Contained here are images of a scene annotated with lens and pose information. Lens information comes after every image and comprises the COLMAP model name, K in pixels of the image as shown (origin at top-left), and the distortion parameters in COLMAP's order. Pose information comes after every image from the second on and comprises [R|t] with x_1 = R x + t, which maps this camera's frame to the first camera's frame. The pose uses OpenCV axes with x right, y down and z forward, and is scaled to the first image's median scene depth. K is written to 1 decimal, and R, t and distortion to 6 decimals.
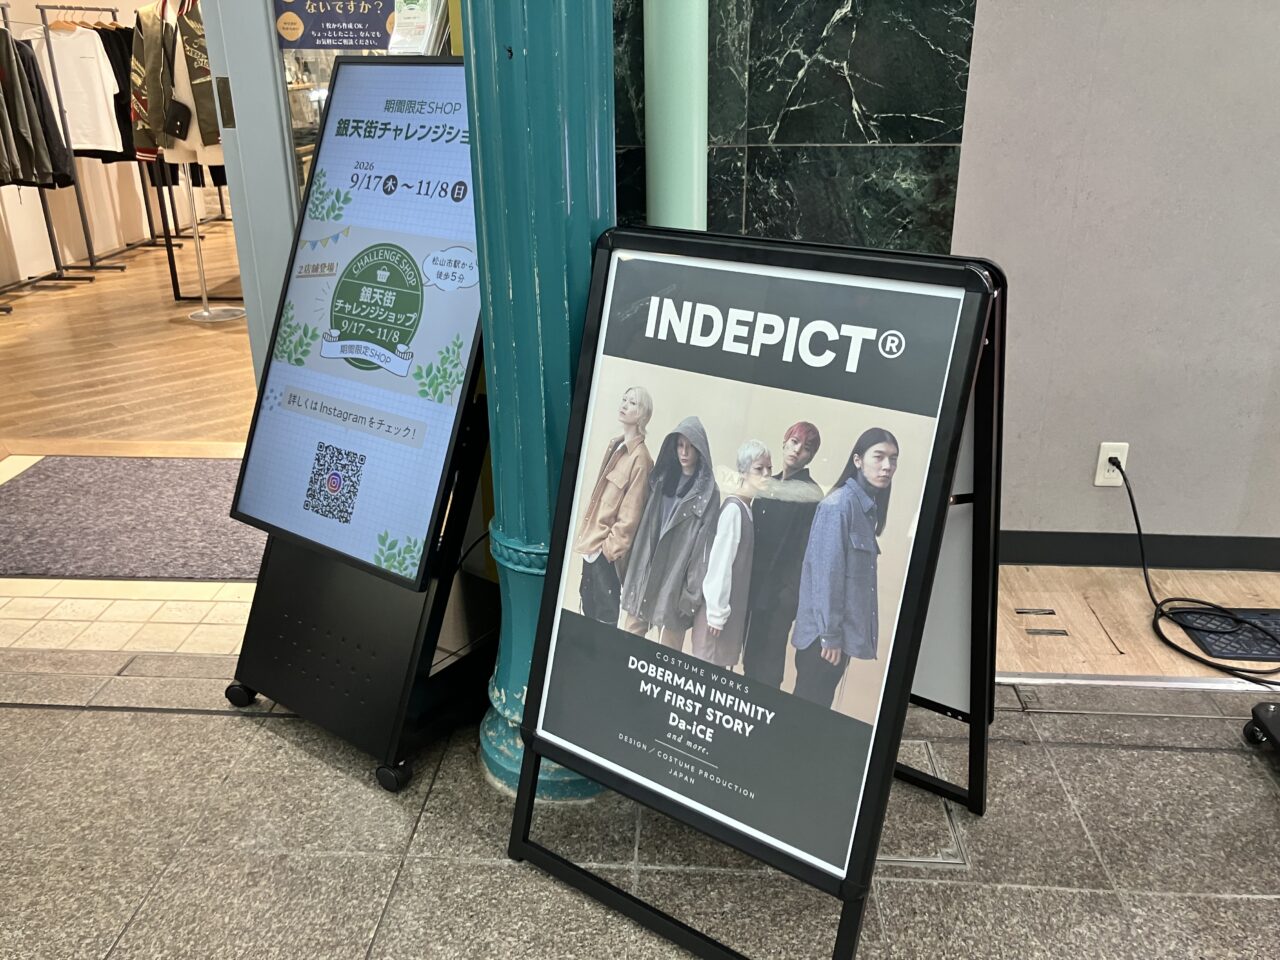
lens RADIAL K [[1064.5, 0, 640.0], [0, 1064.5, 480.0], [0, 0, 1]] dist [0.061814, -0.124783]
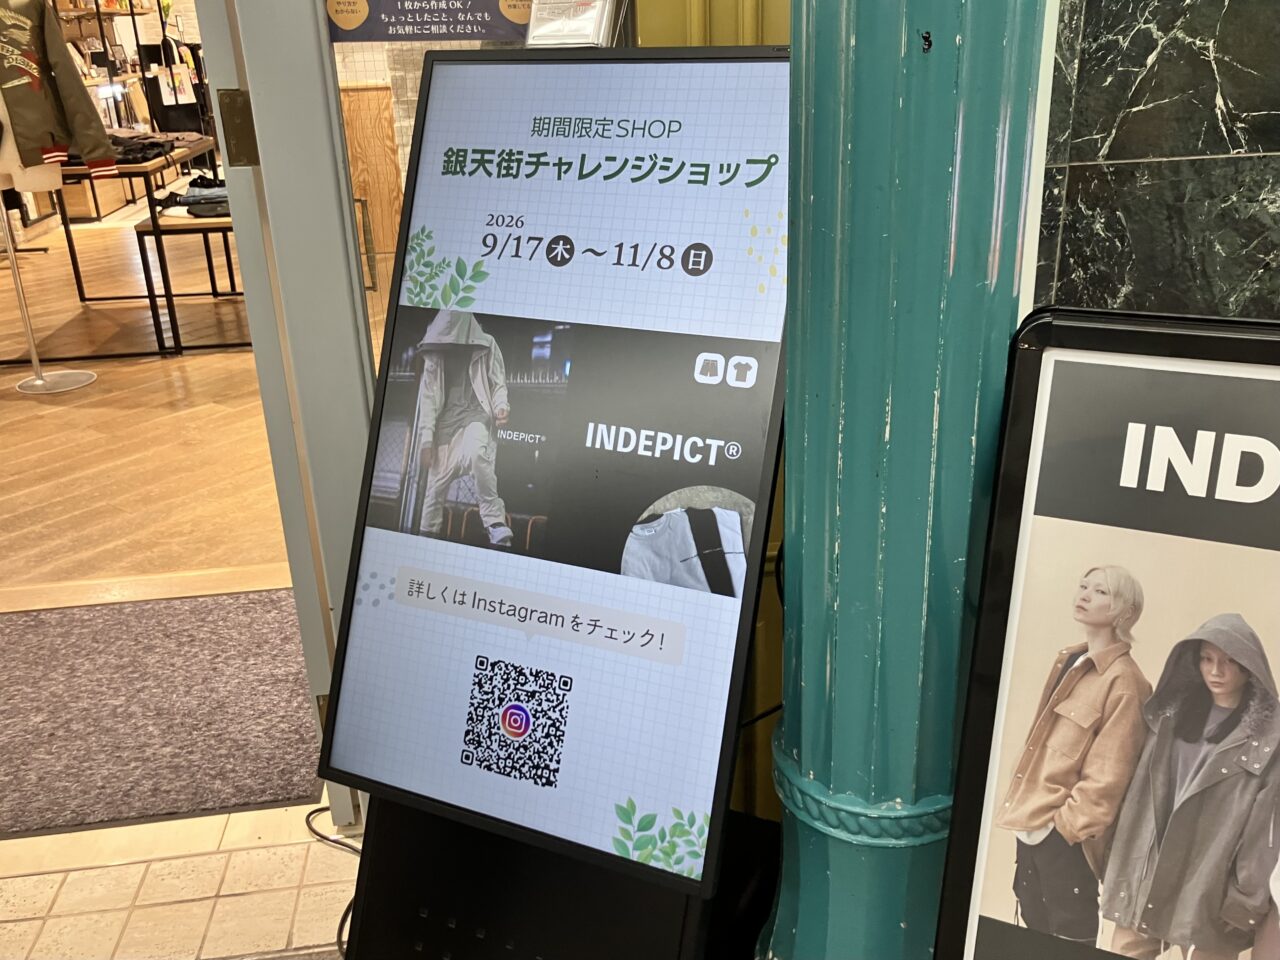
lens RADIAL K [[1084.6, 0, 639.6], [0, 1084.6, 471.1], [0, 0, 1]] dist [0.033921, -0.014521]
pose [[0.979479, -0.092581, 0.179023, -0.319122], [0.092520, 0.995673, 0.008709, -0.145881], [-0.179055, 0.008033, 0.983806, 0.352688]]
